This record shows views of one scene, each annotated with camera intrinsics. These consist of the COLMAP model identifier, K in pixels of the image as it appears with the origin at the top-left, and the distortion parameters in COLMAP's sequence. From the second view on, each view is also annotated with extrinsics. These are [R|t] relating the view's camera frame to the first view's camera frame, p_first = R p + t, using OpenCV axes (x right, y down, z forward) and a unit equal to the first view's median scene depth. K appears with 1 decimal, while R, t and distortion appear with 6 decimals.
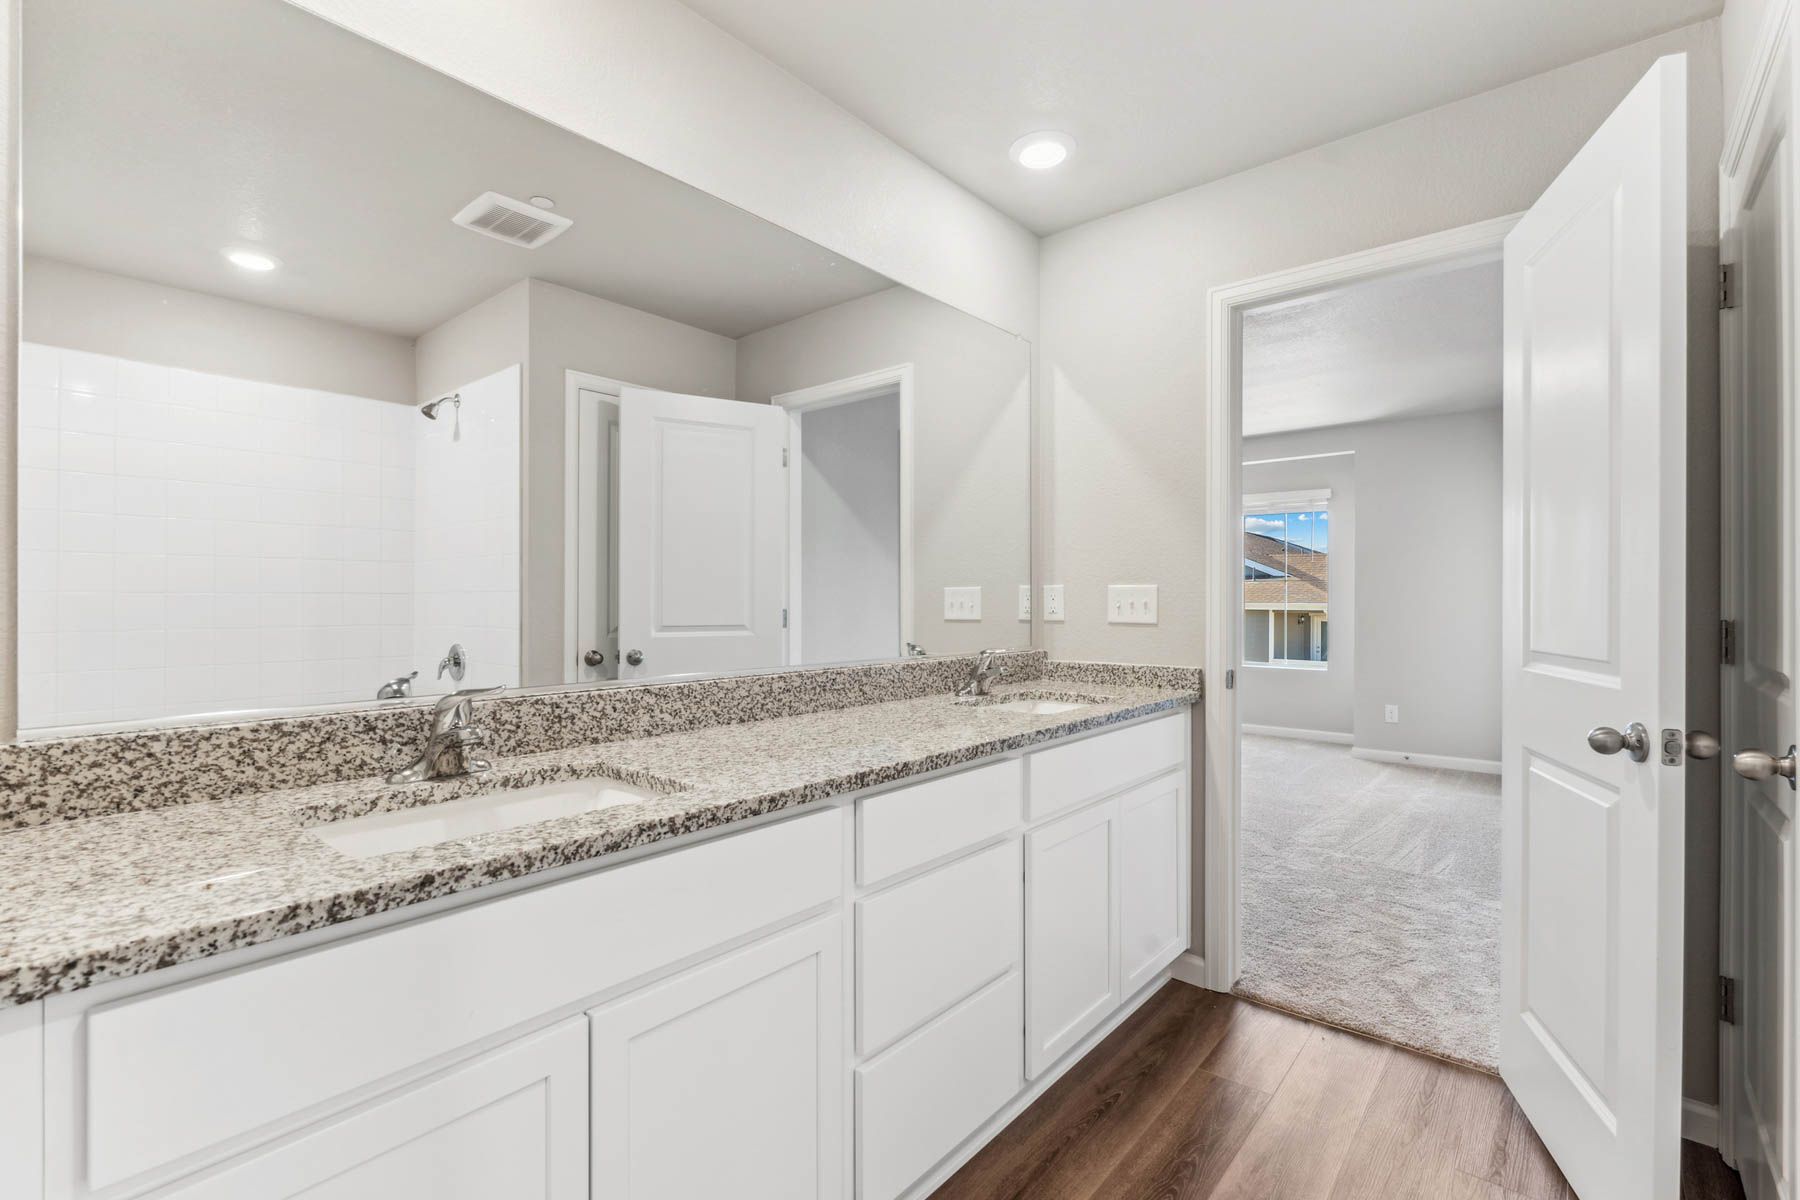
lens RADIAL K [[813.8, 0, 900.1], [0, 813.8, 612.9], [0, 0, 1]] dist [0.001196, 0.000412]
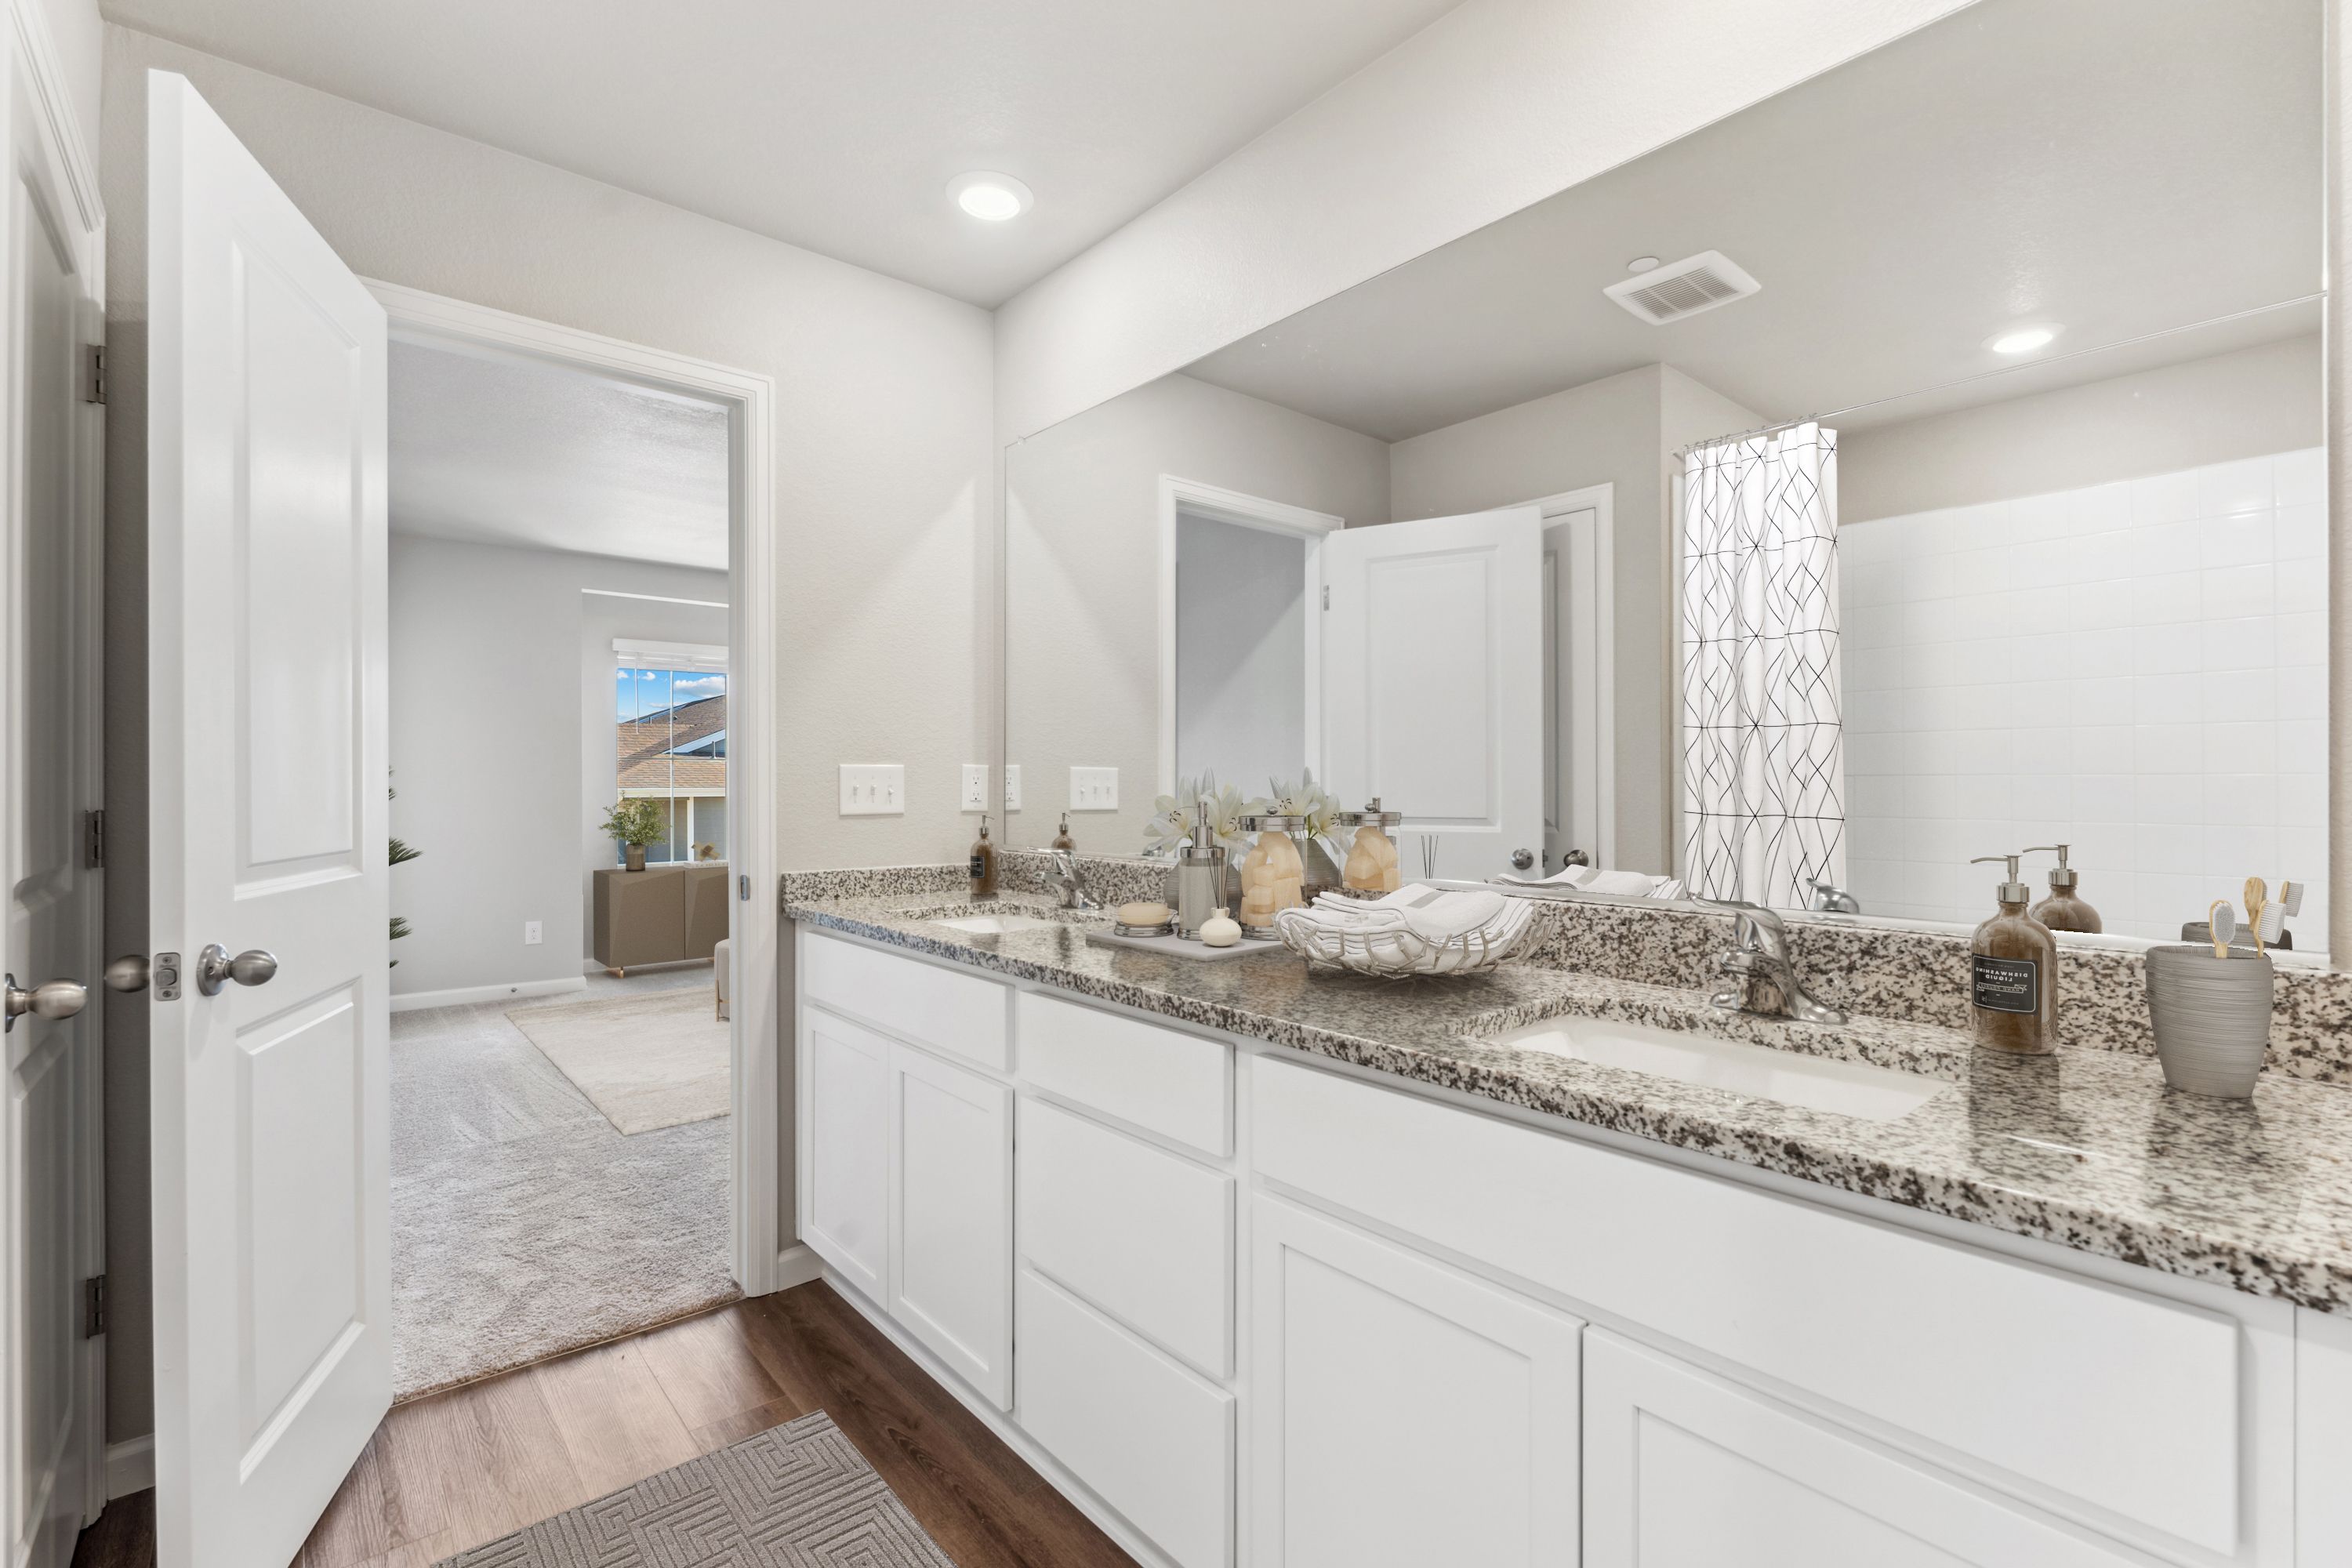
lens RADIAL K [[1063.3, 0, 1176.2], [0, 1063.3, 800.8], [0, 0, 1]] dist [0.001196, 0.000412]
pose [[-0.176752, 0.003754, -0.984248, 1.112134], [-0.003805, 0.999983, 0.004498, -0.004977], [0.984248, 0.004541, -0.176735, 1.329879]]
